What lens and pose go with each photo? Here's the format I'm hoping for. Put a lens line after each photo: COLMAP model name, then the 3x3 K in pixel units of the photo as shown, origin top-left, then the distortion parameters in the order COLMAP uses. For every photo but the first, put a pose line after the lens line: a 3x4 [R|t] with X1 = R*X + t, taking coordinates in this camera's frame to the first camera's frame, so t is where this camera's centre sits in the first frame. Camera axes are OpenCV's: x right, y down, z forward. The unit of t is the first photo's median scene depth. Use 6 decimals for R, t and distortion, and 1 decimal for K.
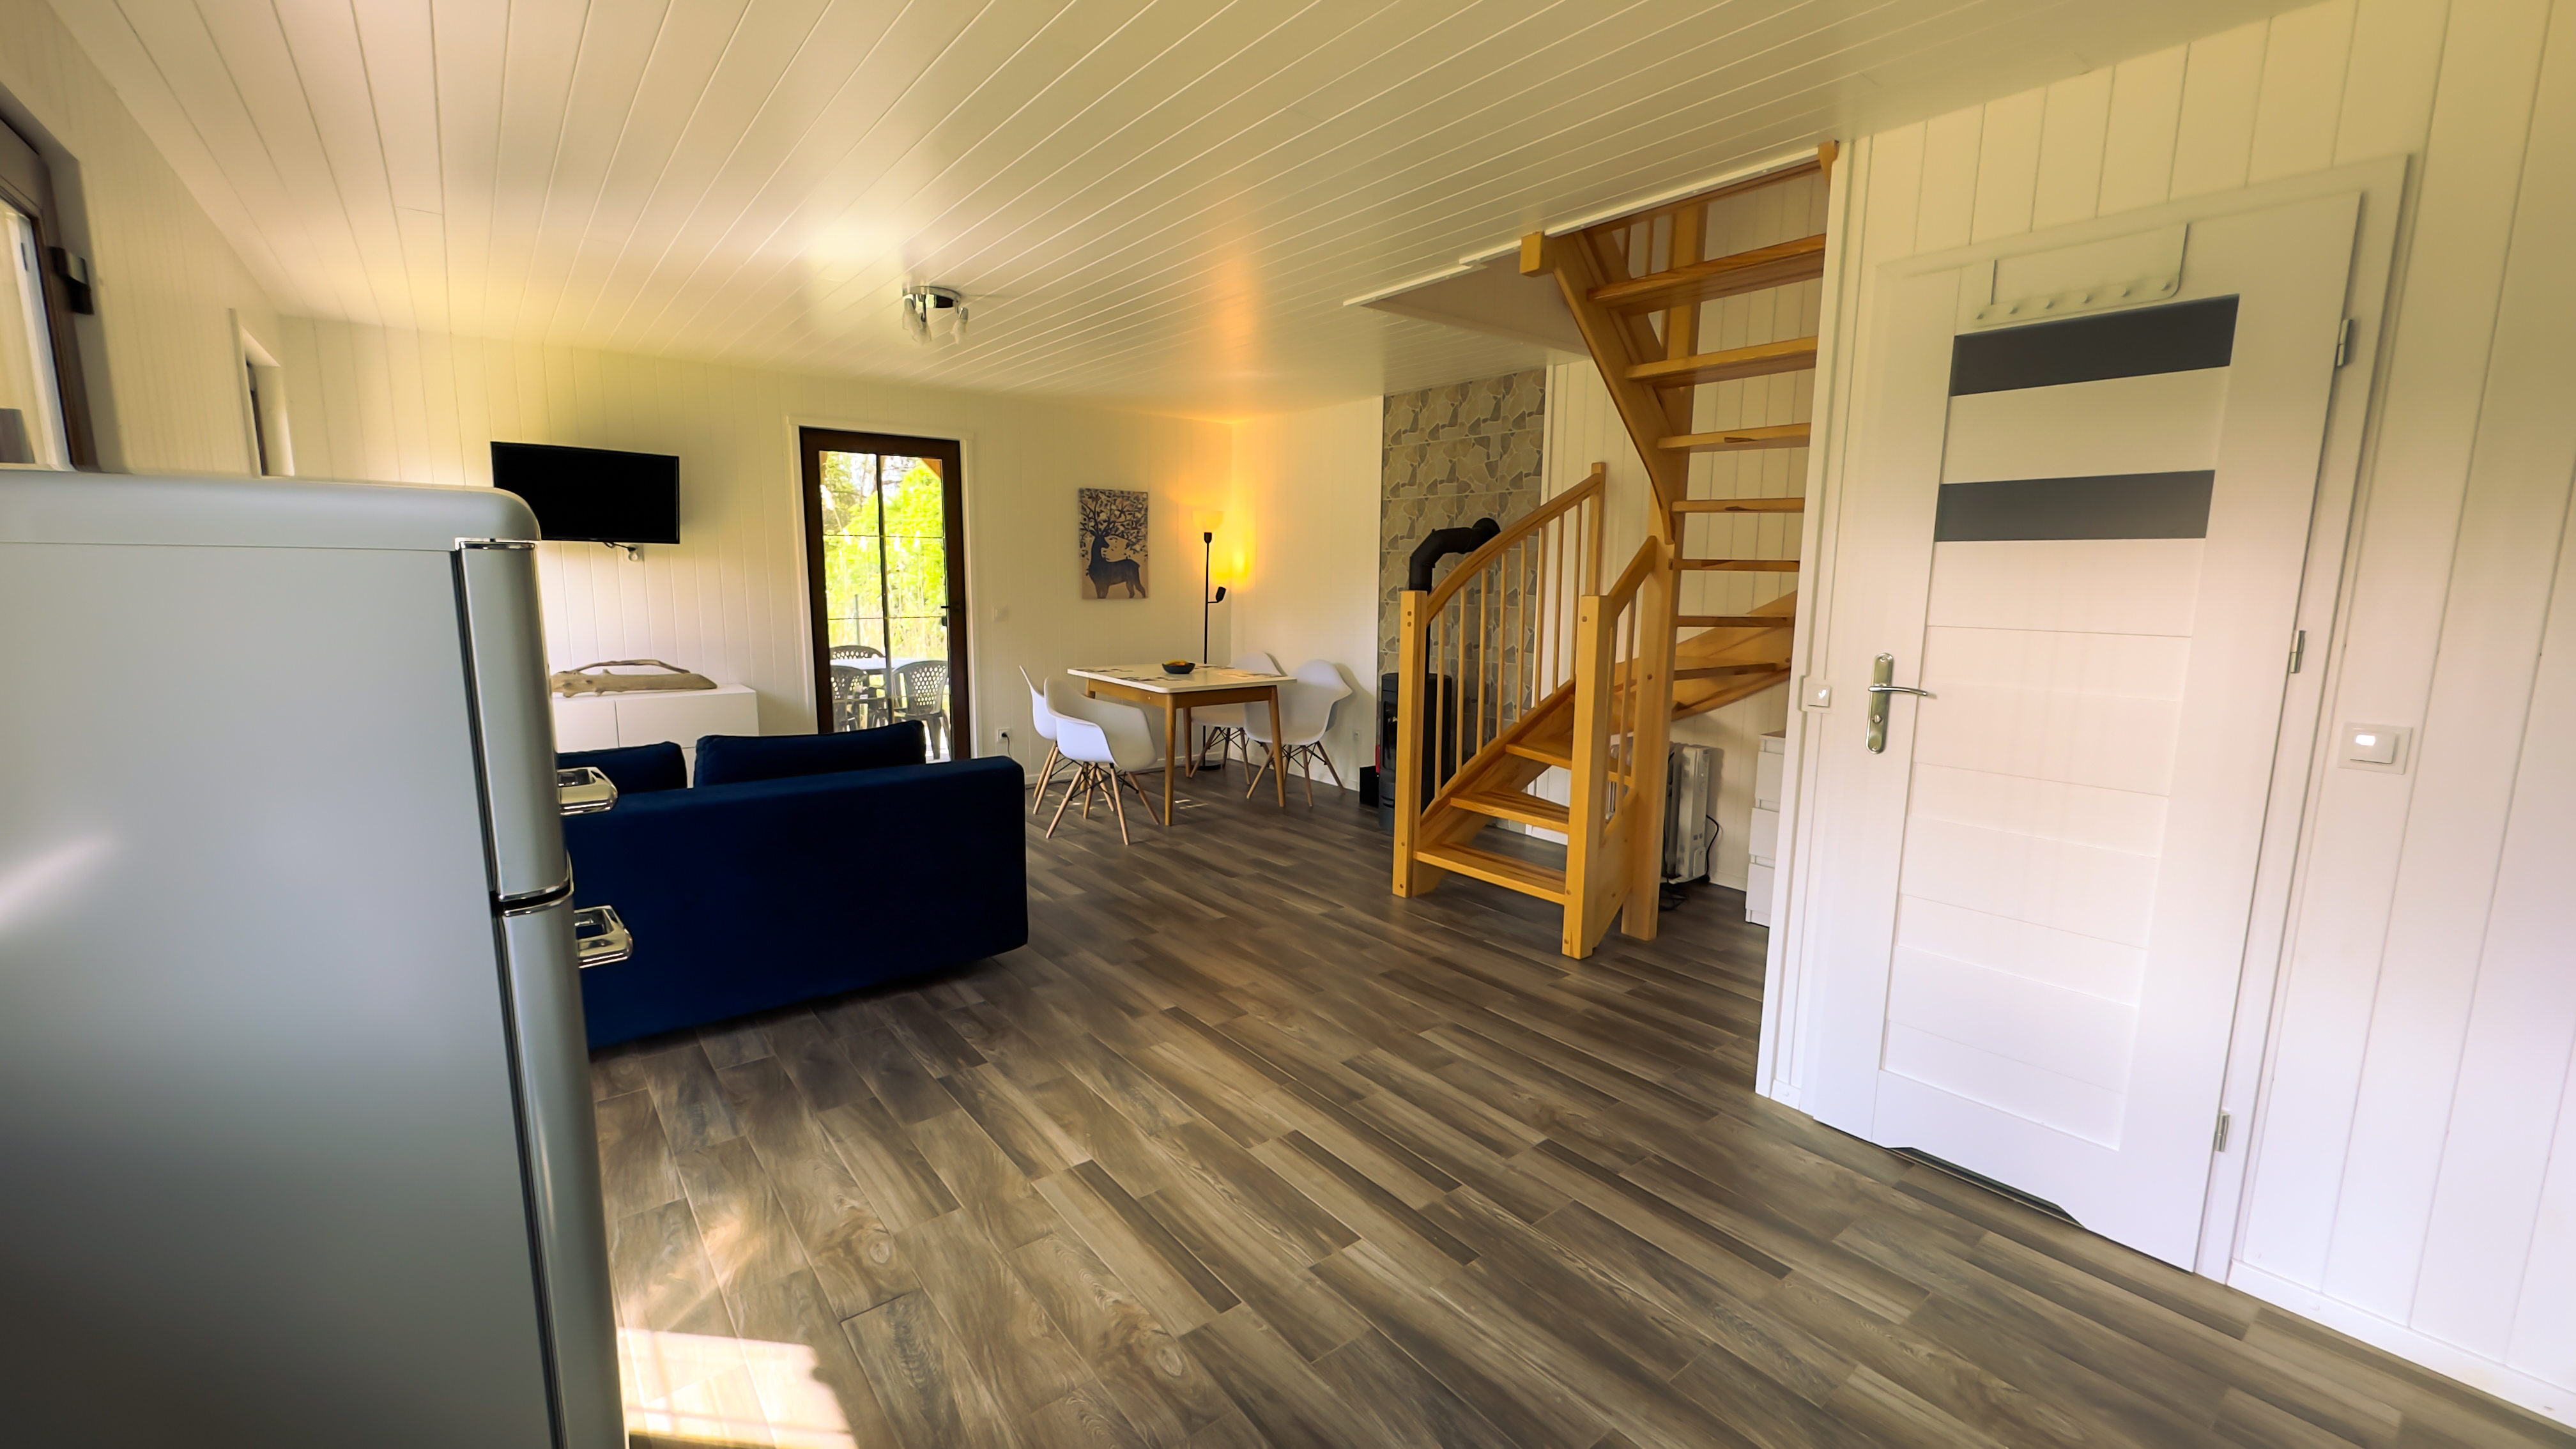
lens RADIAL K [[1027.7, 0, 1285.4], [0, 1027.7, 723.7], [0, 0, 1]] dist [-0.000519, -0.000315]
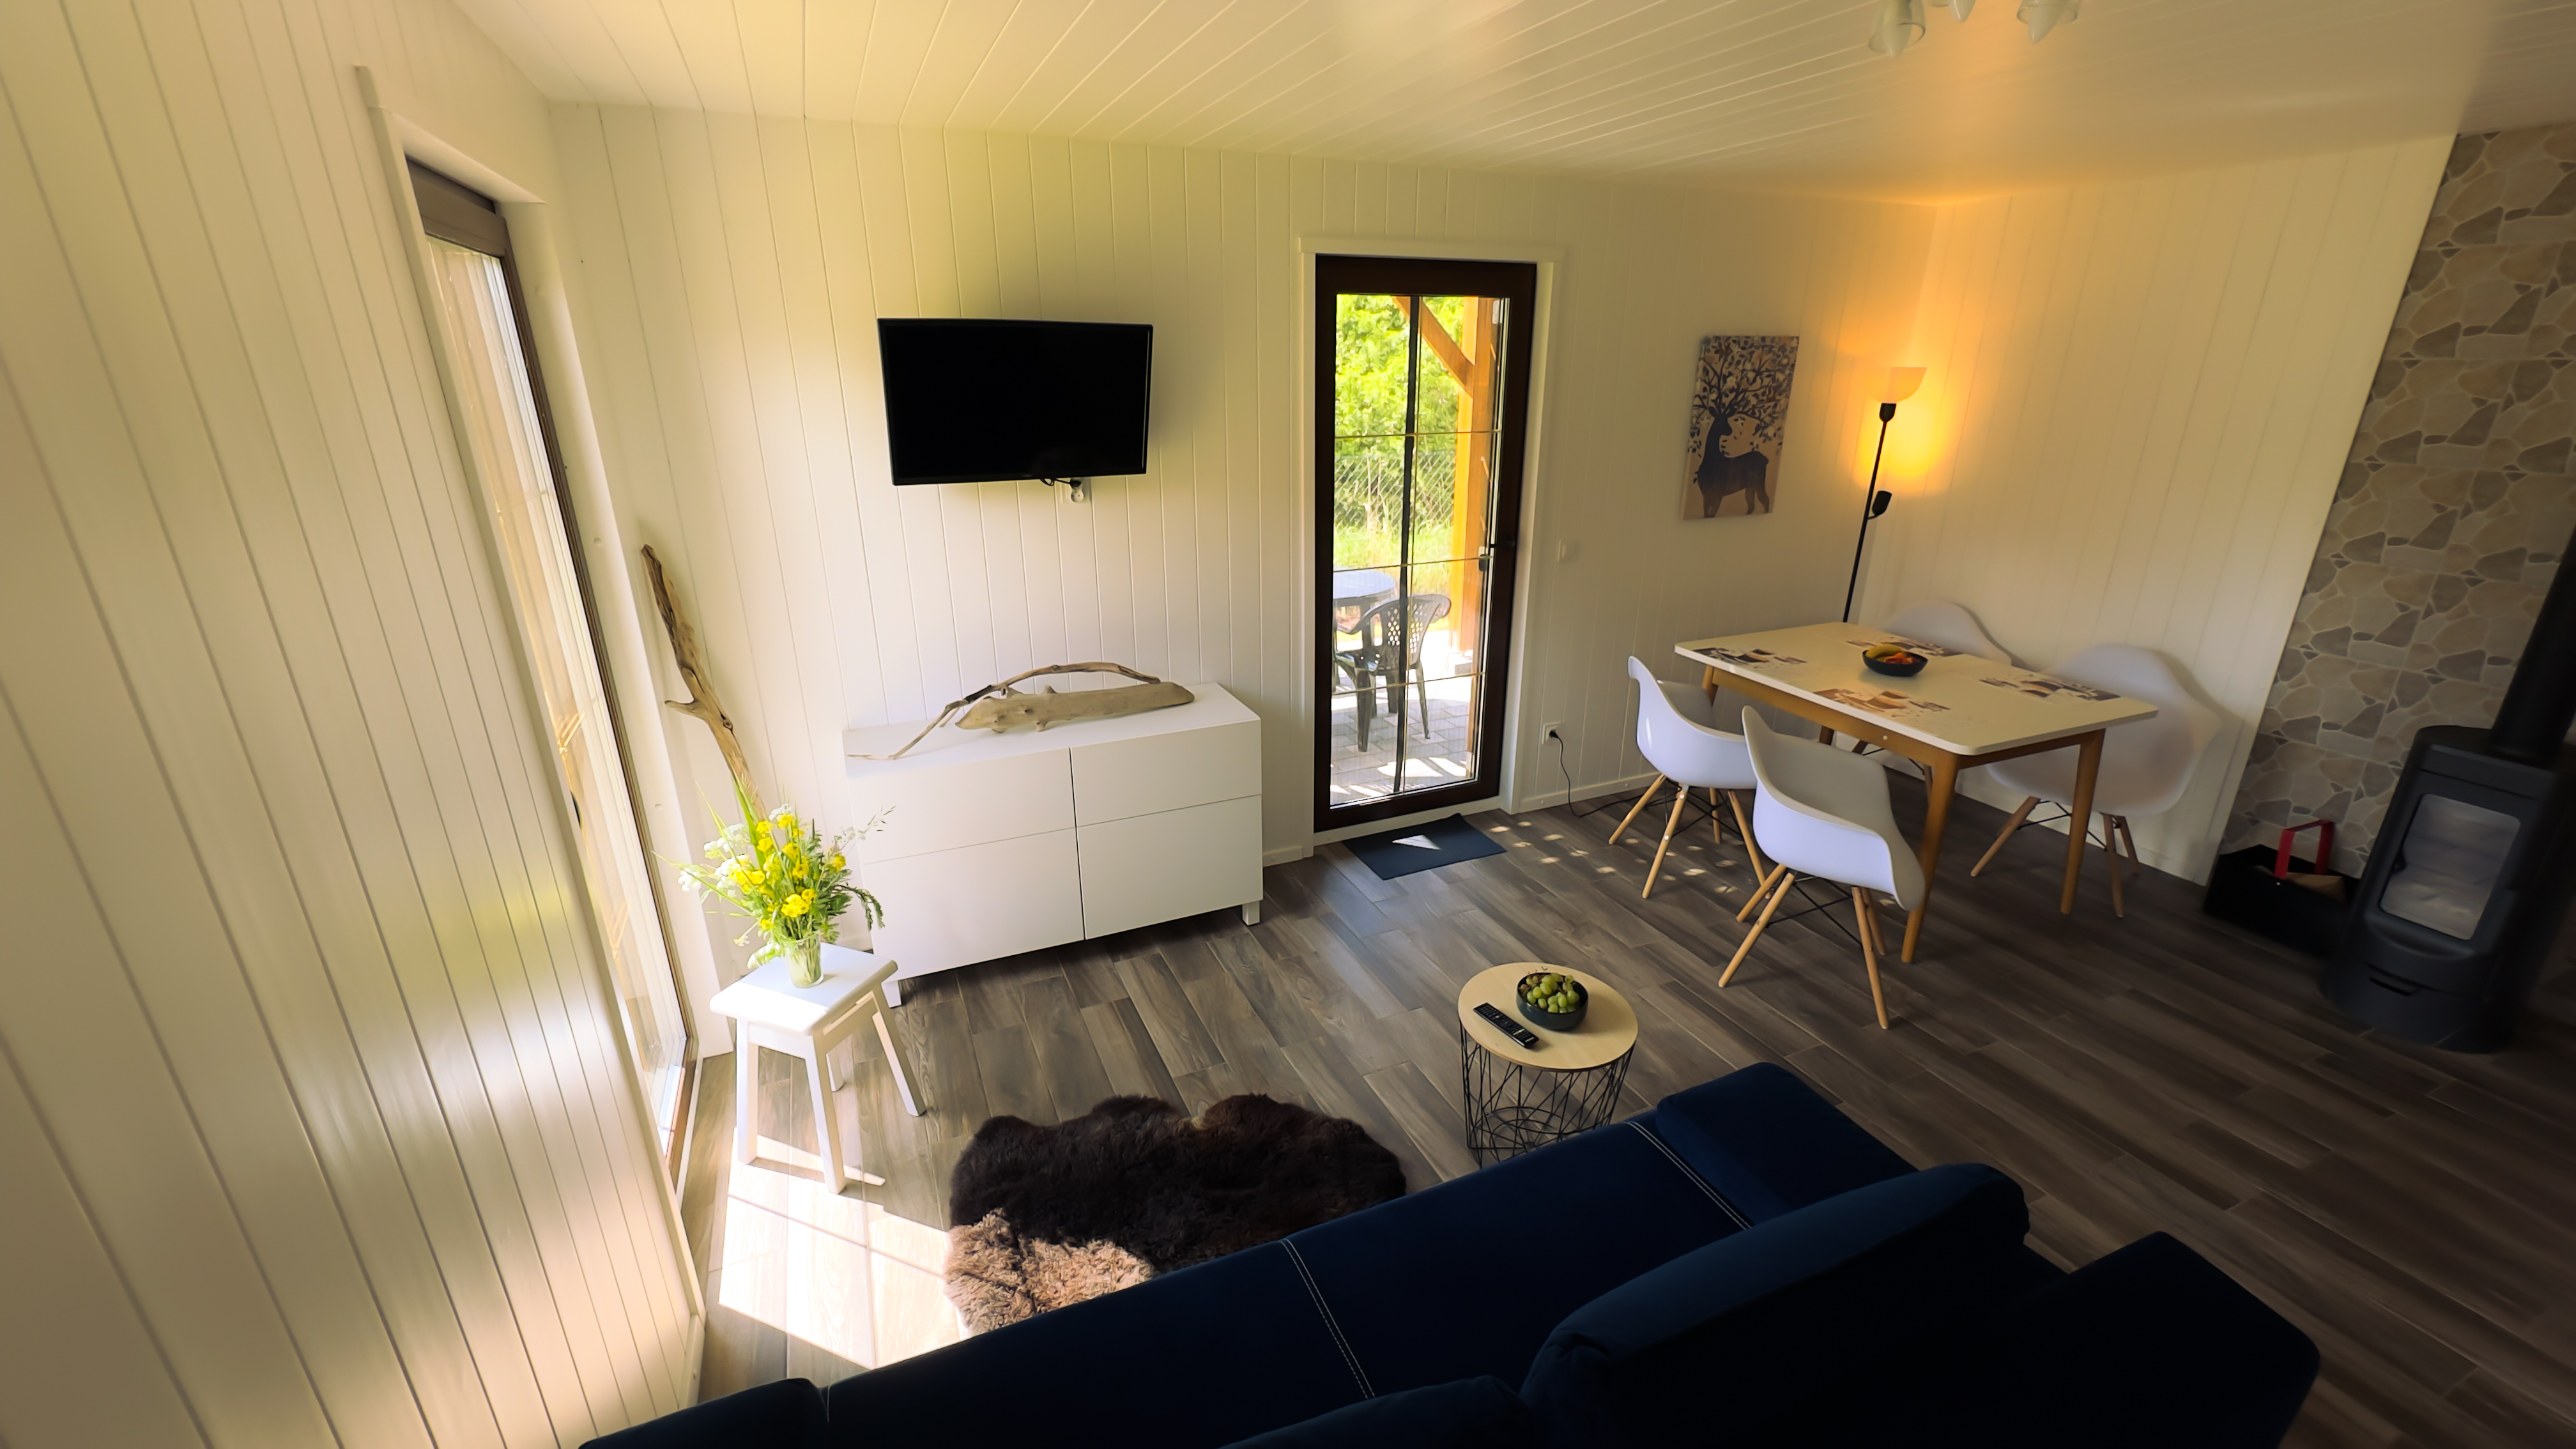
lens RADIAL K [[1027.7, 0, 1293.1], [0, 1027.7, 728.8], [0, 0, 1]] dist [-0.000519, -0.000315]
pose [[0.968213, 0.071535, -0.239679, -0.285687], [-0.023527, 0.980028, 0.197461, -0.122320], [0.249018, -0.185546, 0.950559, 0.339765]]
